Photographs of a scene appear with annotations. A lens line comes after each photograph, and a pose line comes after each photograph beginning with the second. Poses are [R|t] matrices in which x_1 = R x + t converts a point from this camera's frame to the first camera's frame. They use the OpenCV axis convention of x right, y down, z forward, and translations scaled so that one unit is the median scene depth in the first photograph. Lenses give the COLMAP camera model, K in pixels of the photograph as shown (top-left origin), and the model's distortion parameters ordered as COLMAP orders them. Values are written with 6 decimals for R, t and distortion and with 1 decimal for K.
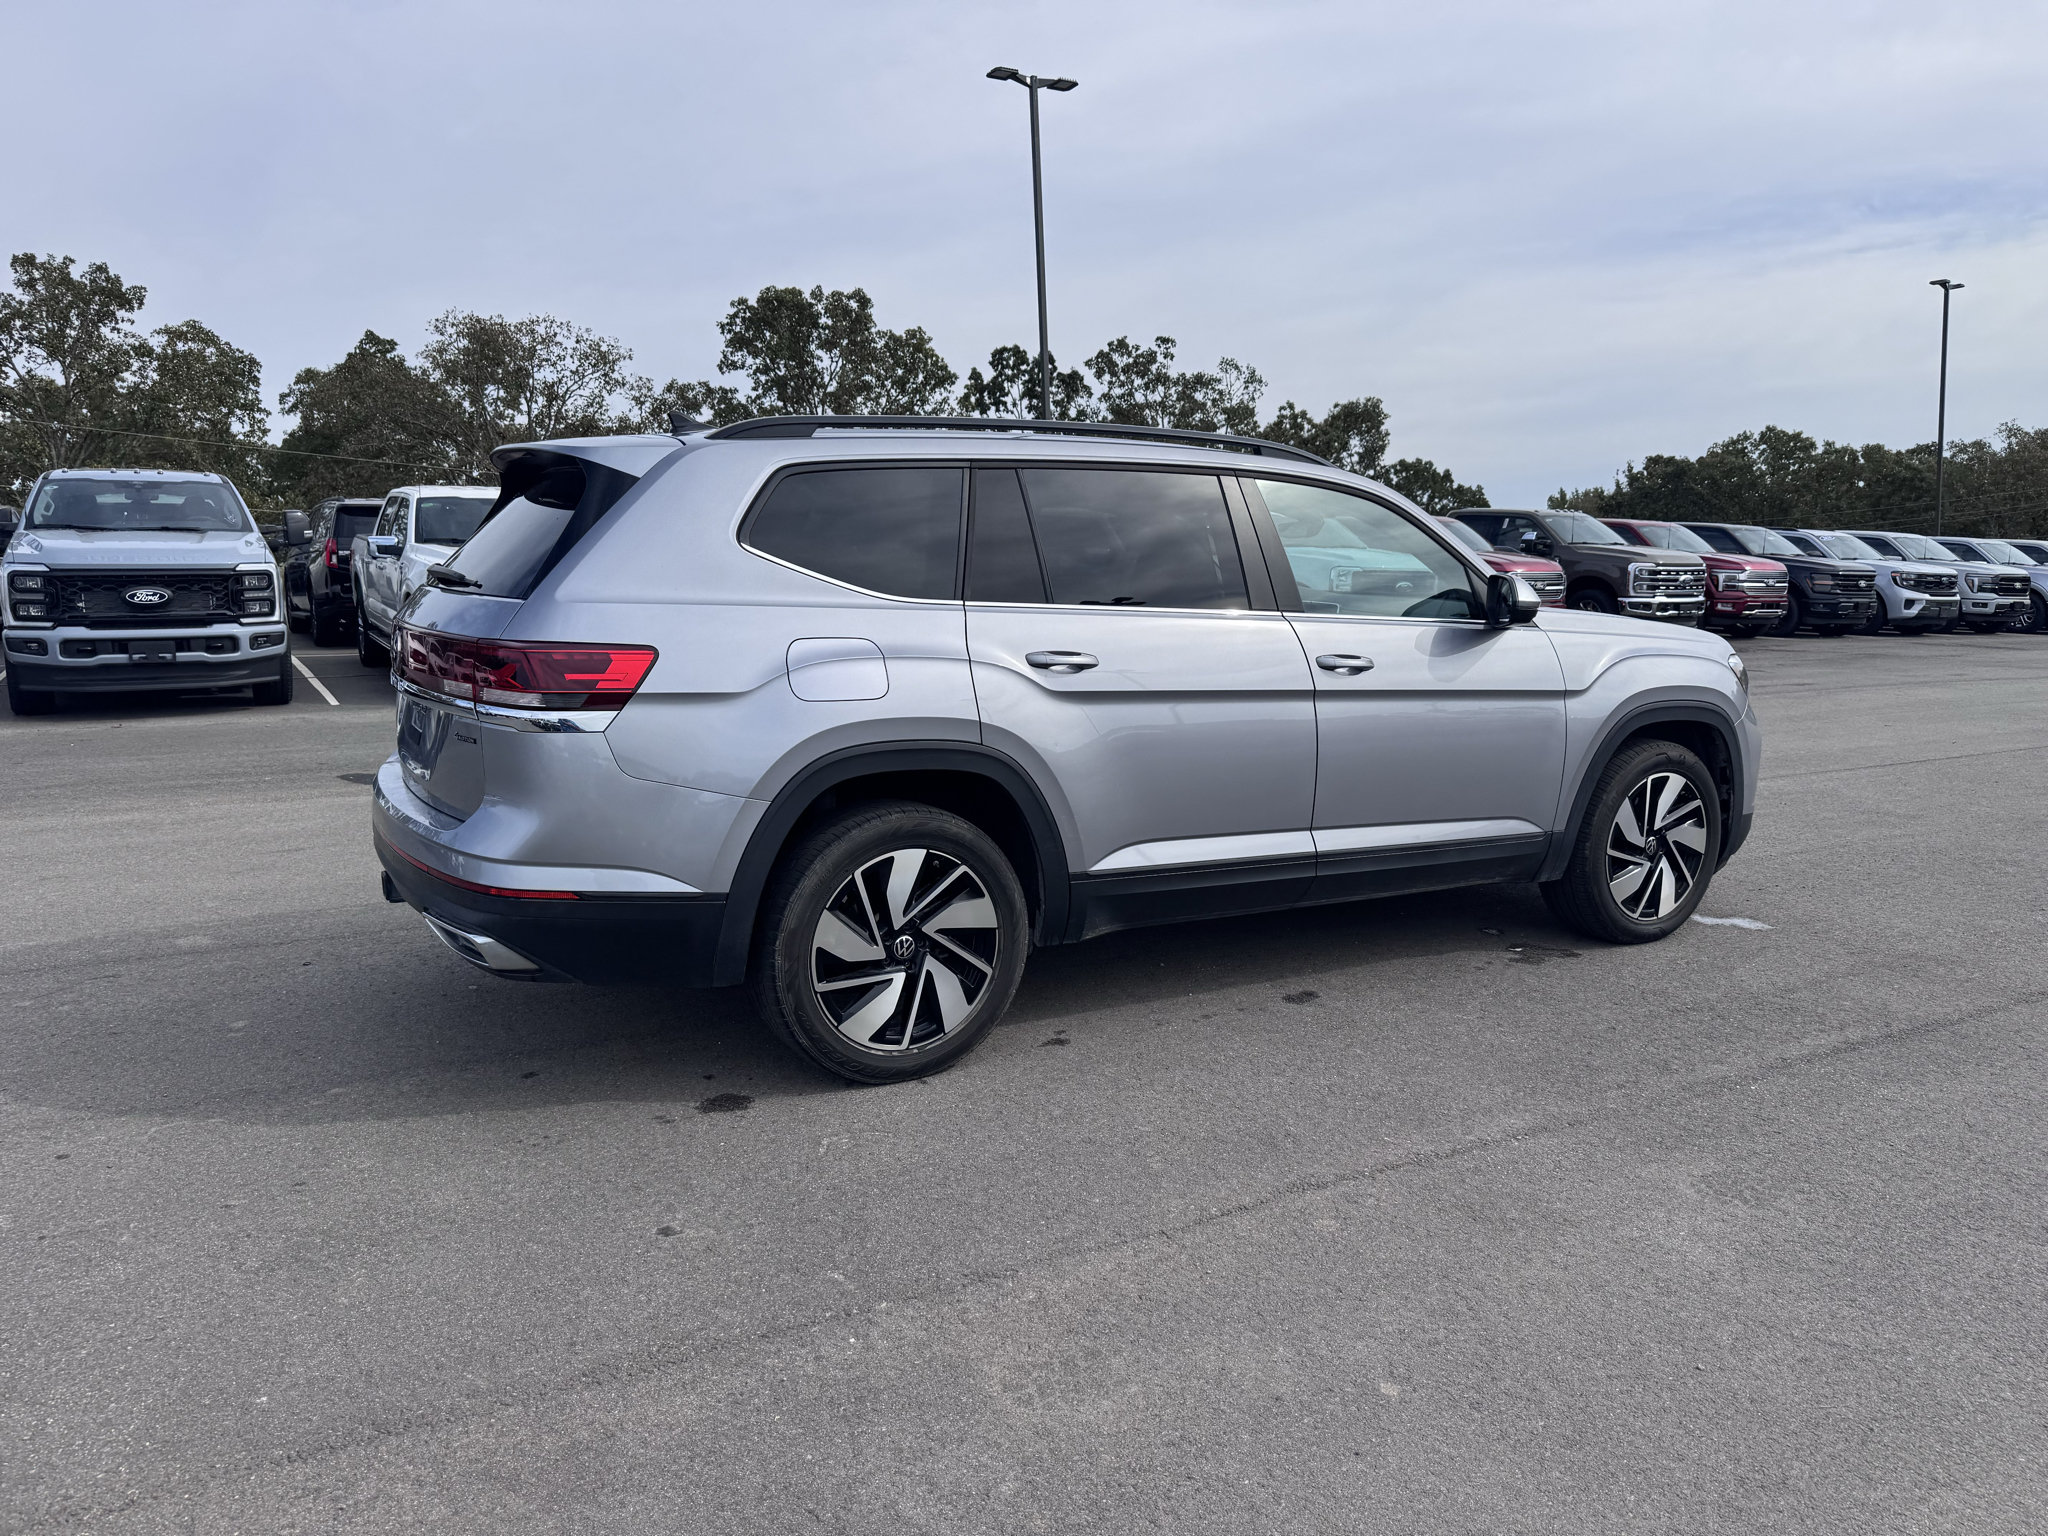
lens RADIAL K [[1442.2, 0, 1030.1], [0, 1442.2, 763.5], [0, 0, 1]] dist [0.049051, -0.063627]
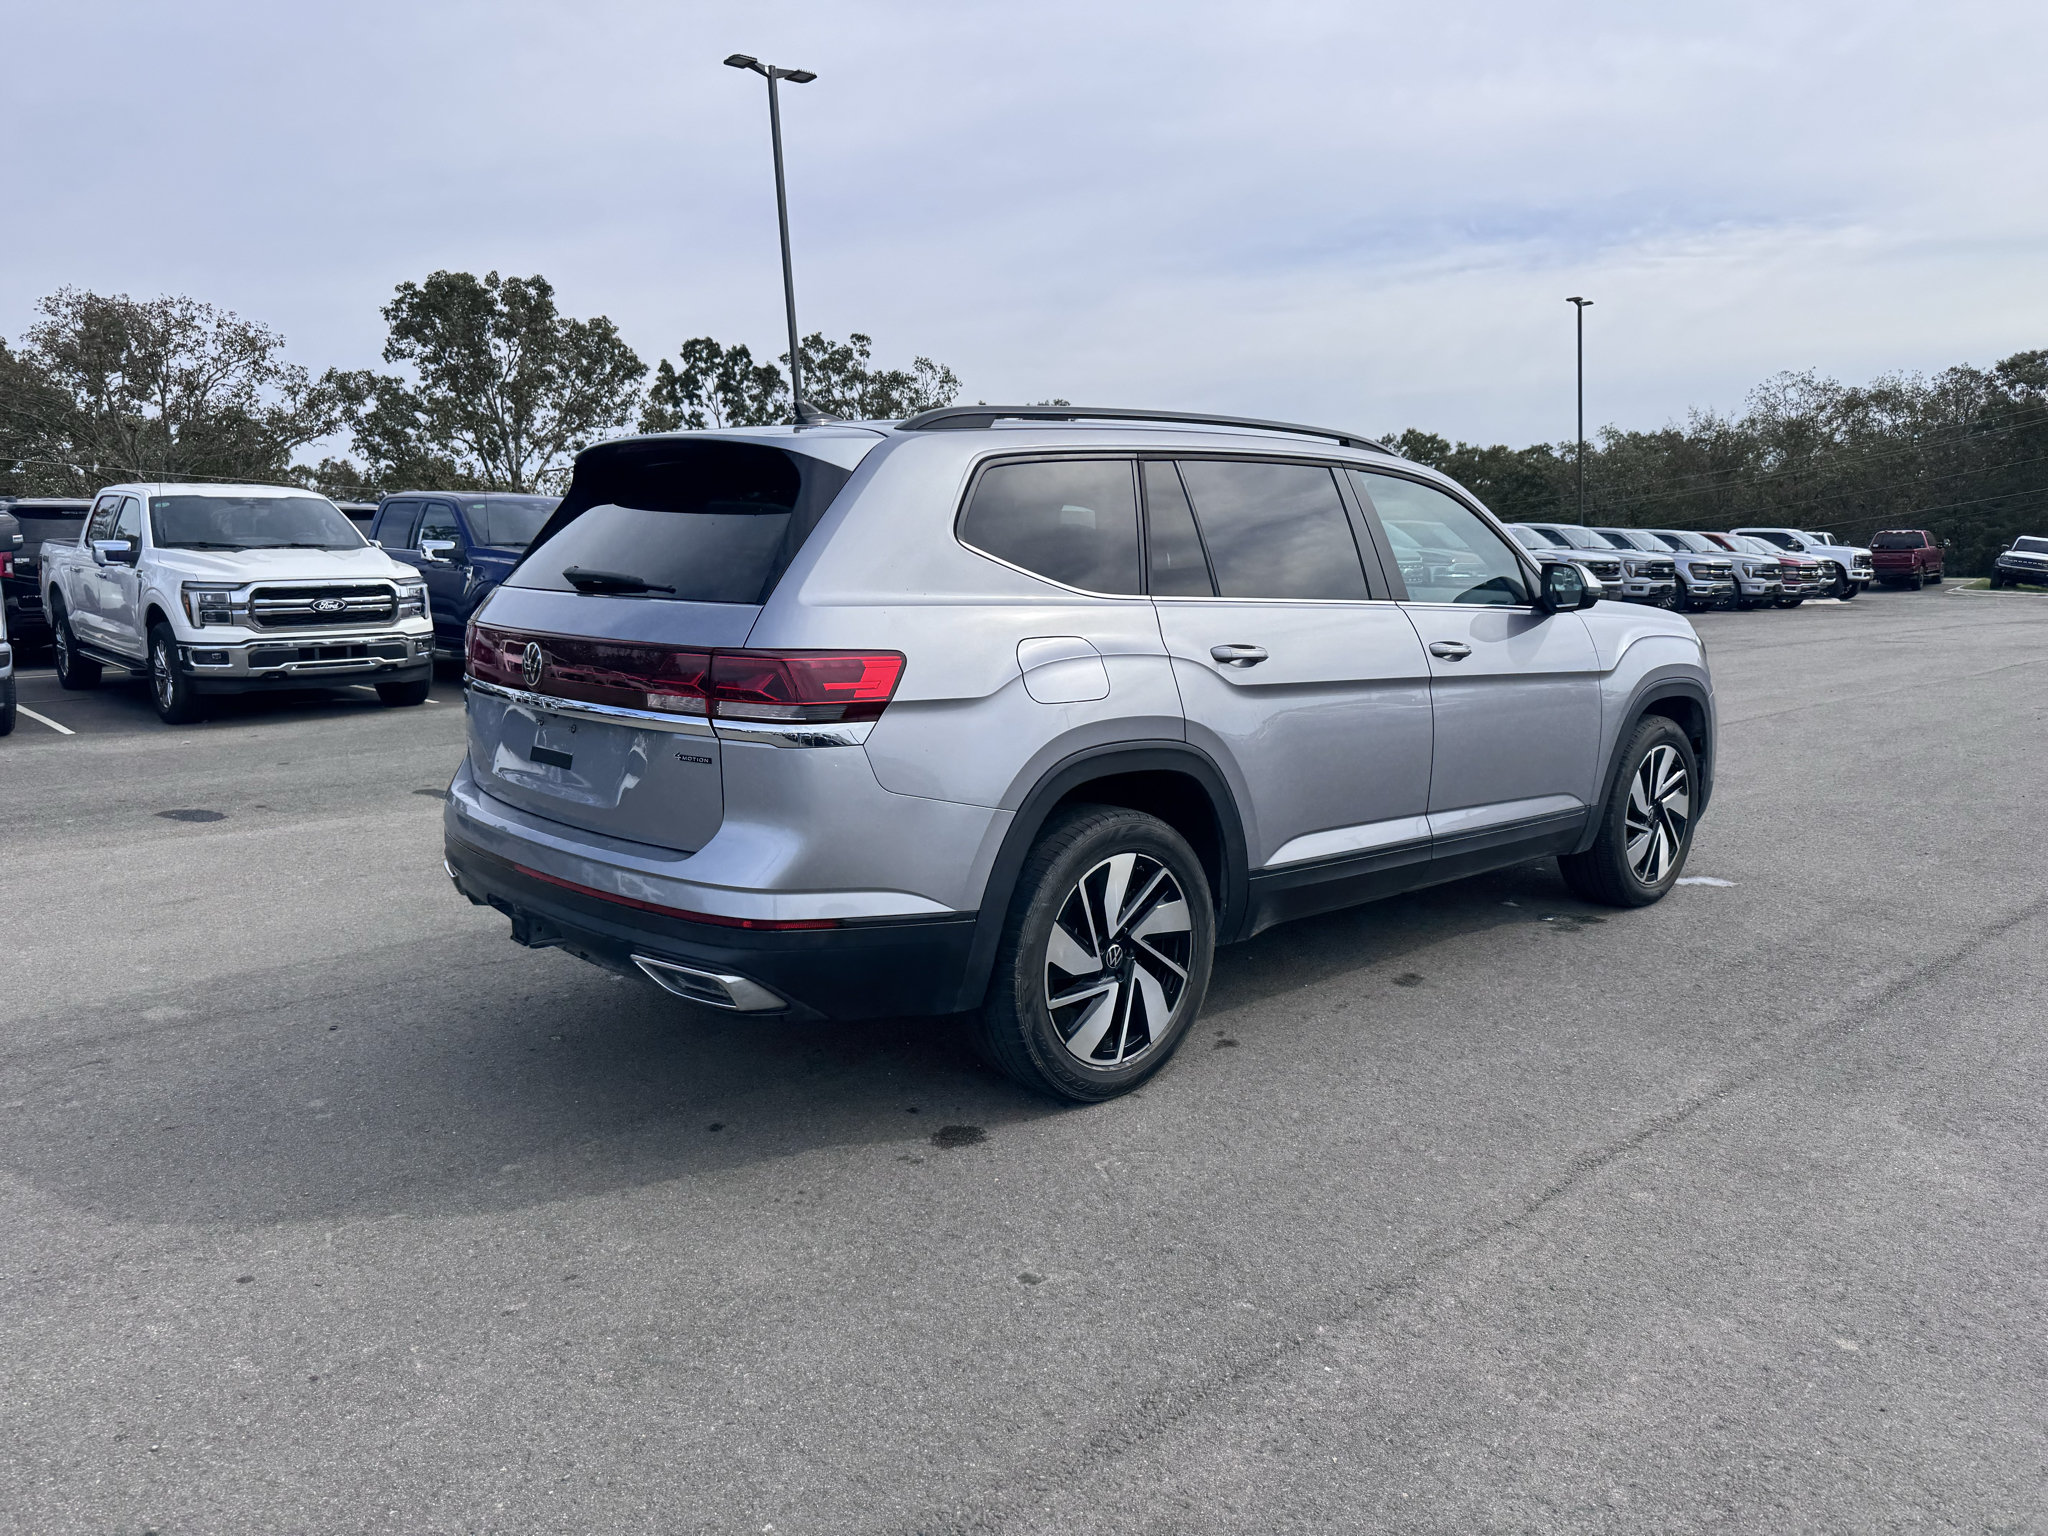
lens RADIAL K [[1442.2, 0, 1032.6], [0, 1442.2, 741.2], [0, 0, 1]] dist [0.049051, -0.063627]
pose [[0.975202, -0.040193, 0.217638, -0.059692], [0.043019, 0.999040, -0.008258, -0.001854], [-0.217098, 0.017416, 0.975995, 0.012077]]
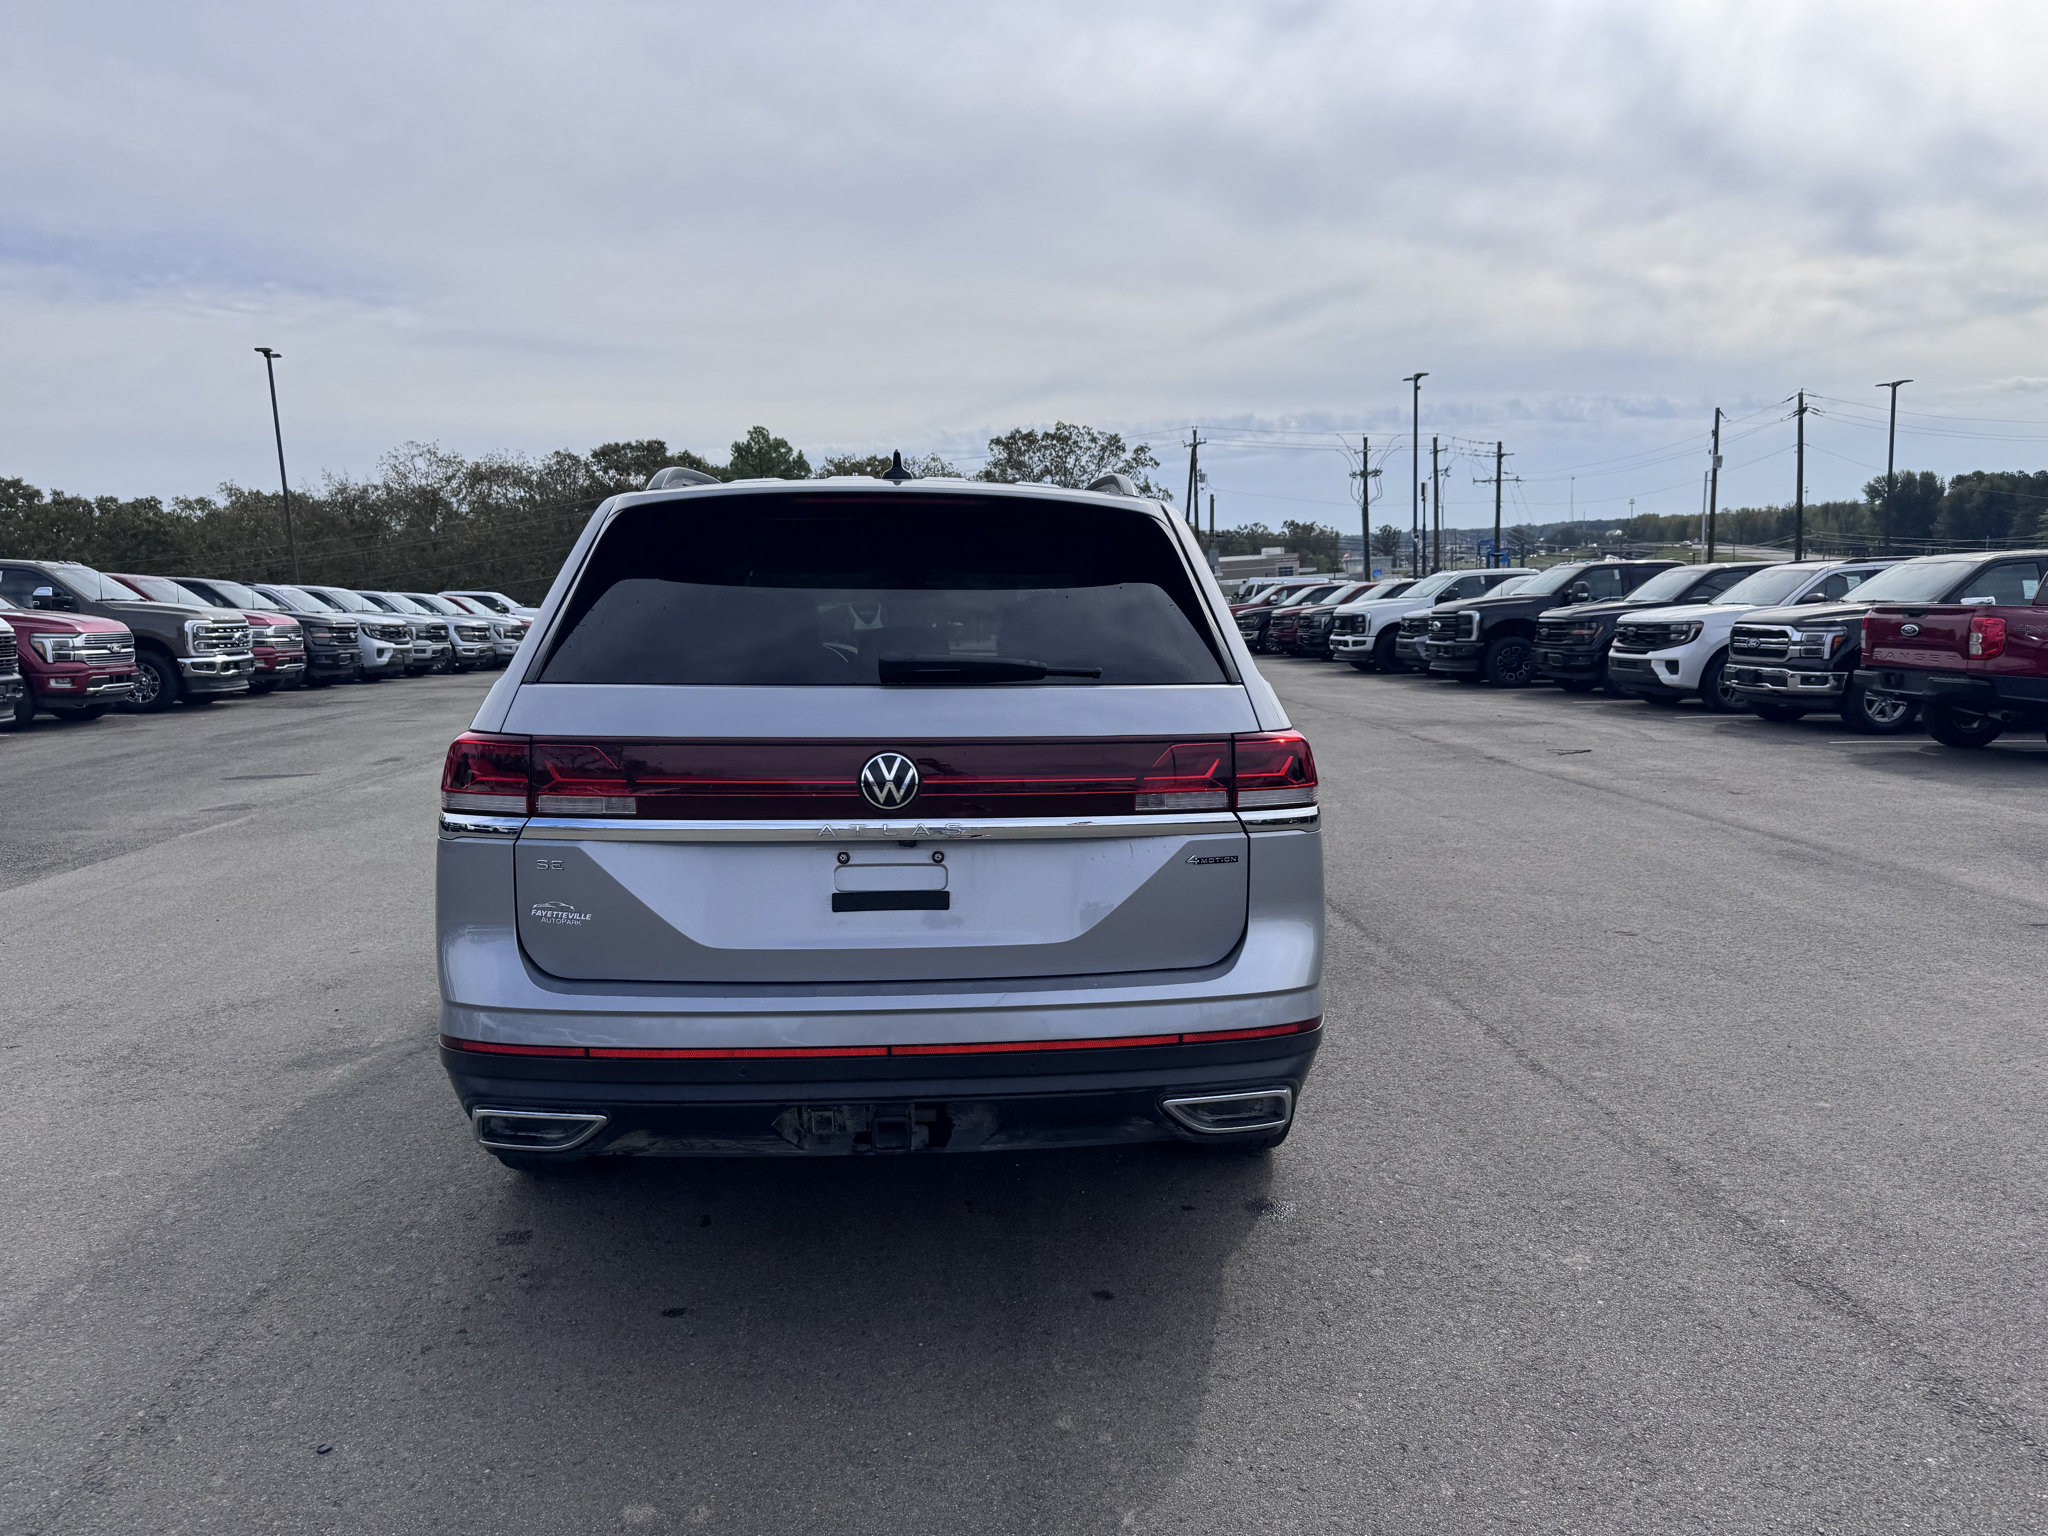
lens RADIAL K [[1442.2, 0, 1034.0], [0, 1442.2, 759.3], [0, 0, 1]] dist [0.049051, -0.063627]
pose [[0.429671, -0.108299, 0.896468, -0.181155], [0.142519, 0.988472, 0.051105, -0.020238], [-0.891668, 0.105805, 0.440152, 0.116499]]
